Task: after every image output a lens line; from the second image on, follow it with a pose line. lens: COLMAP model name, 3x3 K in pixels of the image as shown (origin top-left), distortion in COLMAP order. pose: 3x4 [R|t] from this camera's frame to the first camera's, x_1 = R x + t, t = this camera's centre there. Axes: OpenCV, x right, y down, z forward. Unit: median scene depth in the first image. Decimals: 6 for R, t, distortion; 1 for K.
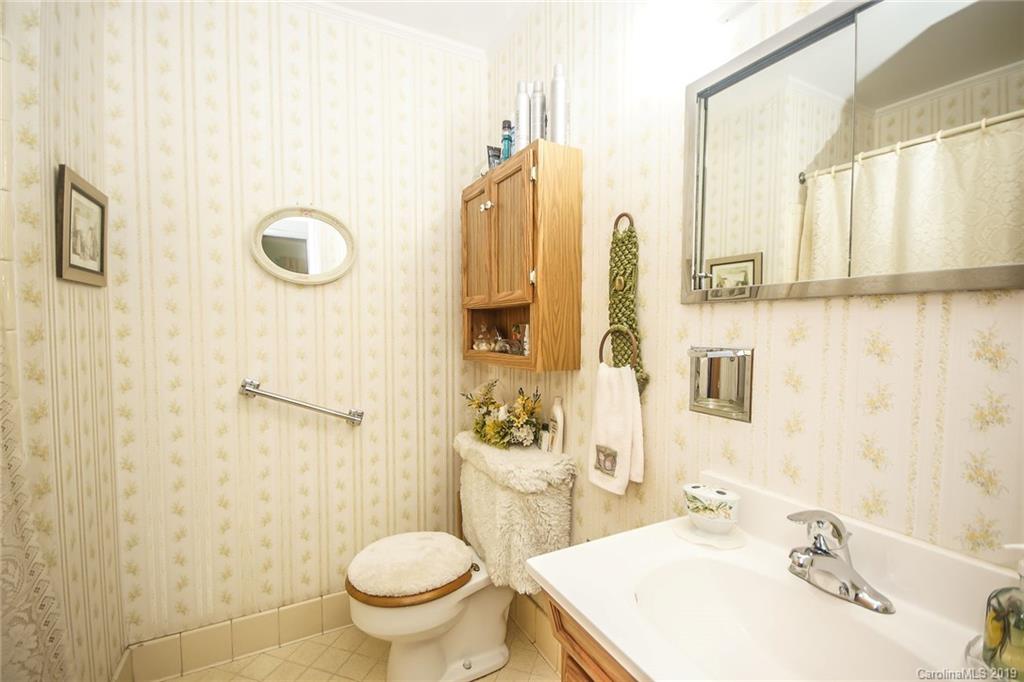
lens RADIAL K [[446.9, 0, 499.4], [0, 446.9, 348.4], [0, 0, 1]] dist [0.013401, -0.015172]
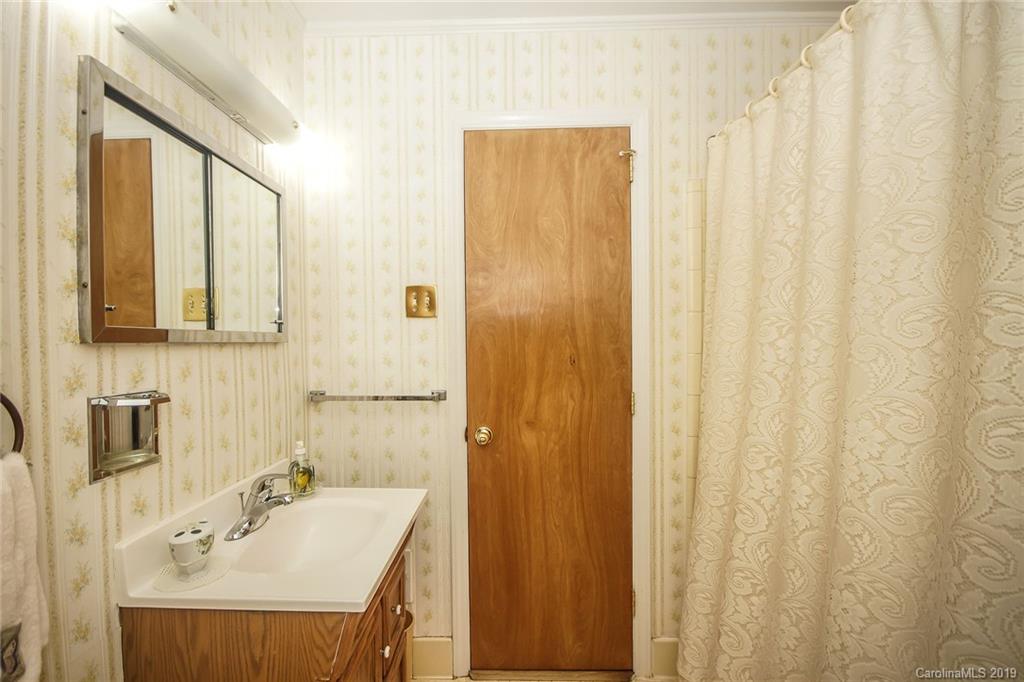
lens RADIAL K [[446.9, 0, 499.4], [0, 446.9, 348.4], [0, 0, 1]] dist [0.013401, -0.015172]
pose [[-0.871026, -0.001389, 0.491235, -0.567263], [0.032703, 0.997614, 0.060808, -0.117887], [-0.490148, 0.069030, -0.868902, 1.363585]]
